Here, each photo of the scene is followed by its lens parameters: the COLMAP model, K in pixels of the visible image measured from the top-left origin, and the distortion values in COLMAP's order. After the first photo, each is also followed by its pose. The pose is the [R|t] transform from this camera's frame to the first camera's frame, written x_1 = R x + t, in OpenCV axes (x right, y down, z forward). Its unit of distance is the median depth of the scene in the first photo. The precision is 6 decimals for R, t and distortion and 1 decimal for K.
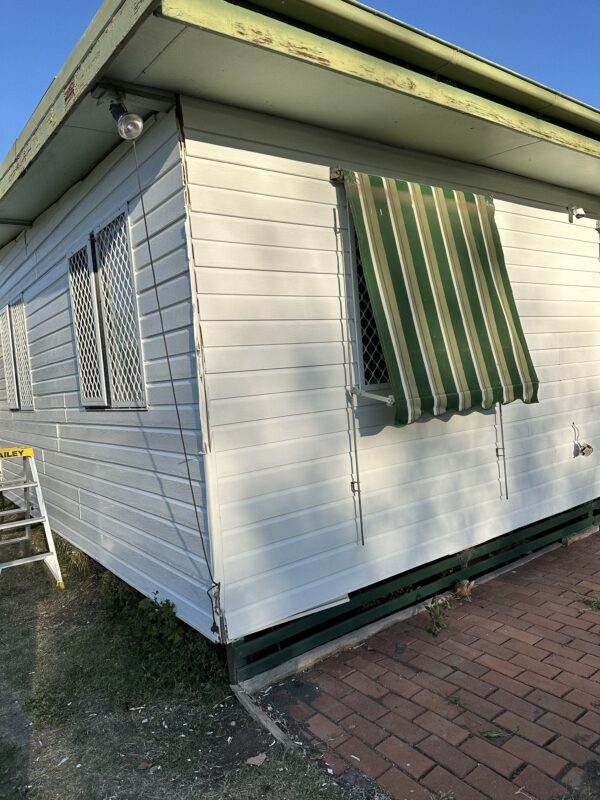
lens RADIAL K [[567.0, 0, 296.7], [0, 567.0, 393.3], [0, 0, 1]] dist [0.067690, -0.071538]
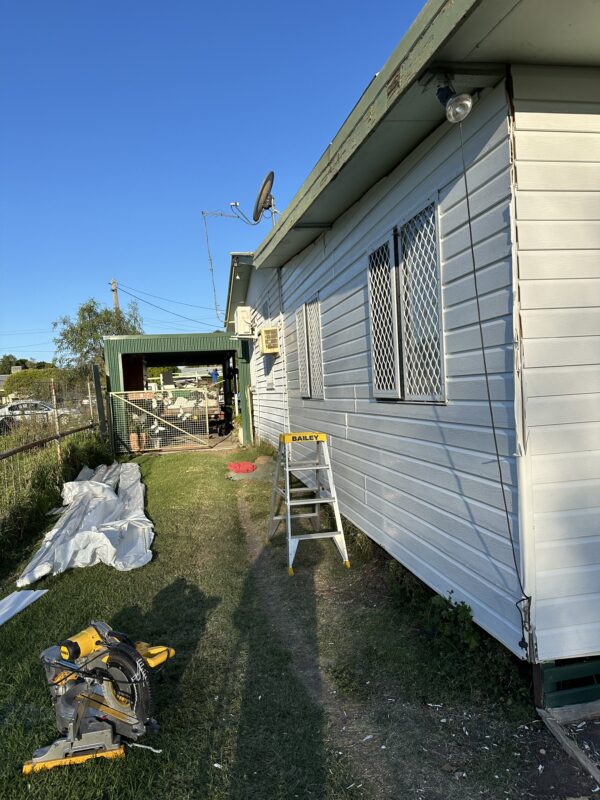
lens RADIAL K [[567.0, 0, 296.3], [0, 567.0, 401.2], [0, 0, 1]] dist [0.067690, -0.071538]
pose [[0.901906, 0.042478, -0.429839, -0.077682], [-0.031990, 0.998989, 0.031600, 0.000947], [0.430746, -0.014750, 0.902353, 0.010428]]
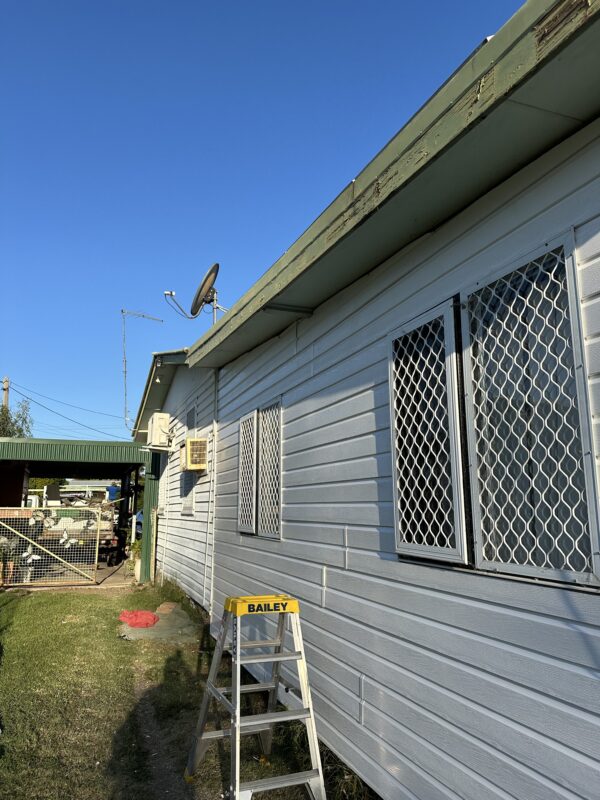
lens RADIAL K [[567.0, 0, 288.7], [0, 567.0, 397.6], [0, 0, 1]] dist [0.067690, -0.071538]
pose [[0.957646, 0.030625, -0.286316, -0.411655], [-0.089765, 0.976529, -0.195787, -0.018022], [0.273600, 0.213196, 0.937918, 0.406716]]
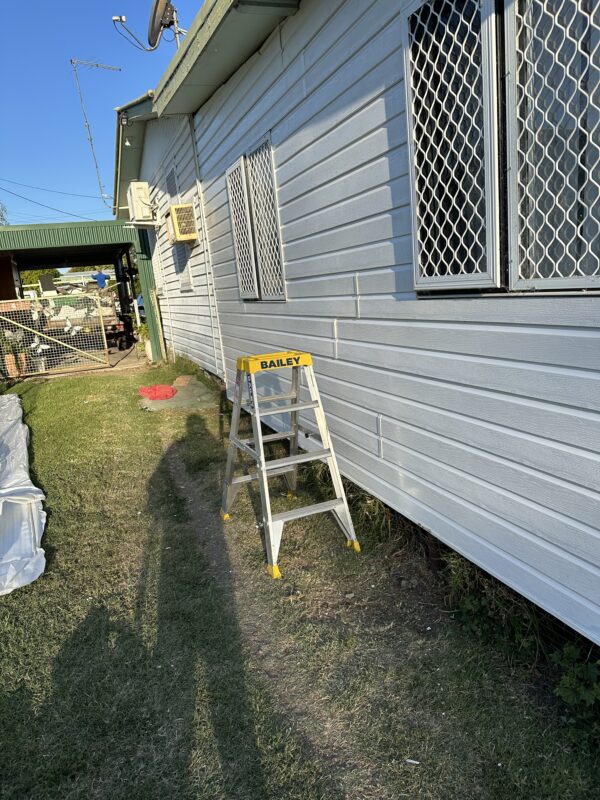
lens RADIAL K [[567.0, 0, 291.9], [0, 567.0, 392.5], [0, 0, 1]] dist [0.067690, -0.071538]
pose [[0.962676, 0.041913, -0.267393, -0.444024], [0.008416, 0.982824, 0.184353, 0.021307], [0.270527, -0.179723, 0.945788, 0.499978]]
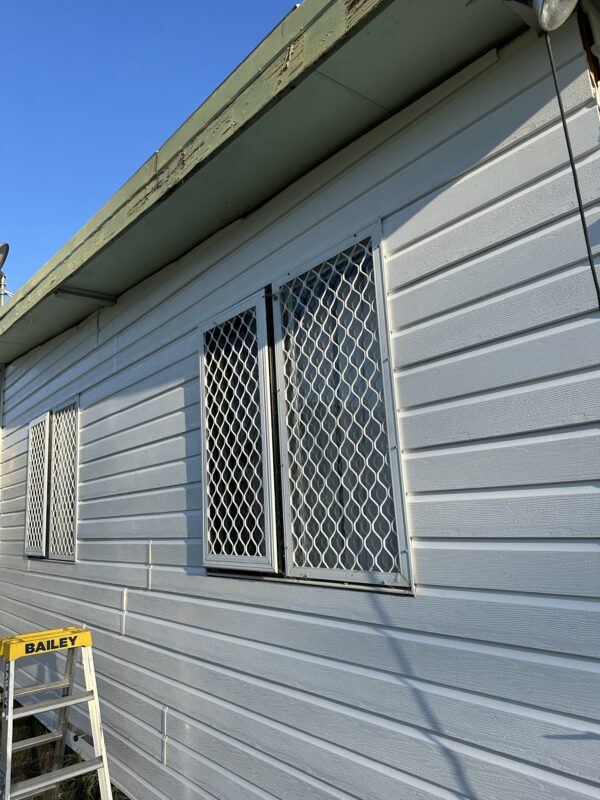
lens RADIAL K [[567.0, 0, 299.2], [0, 567.0, 389.4], [0, 0, 1]] dist [0.067690, -0.071538]
pose [[0.998689, 0.031933, 0.040012, -0.404634], [-0.021638, 0.971659, -0.235395, -0.026004], [-0.046394, 0.234221, 0.971076, 0.491728]]
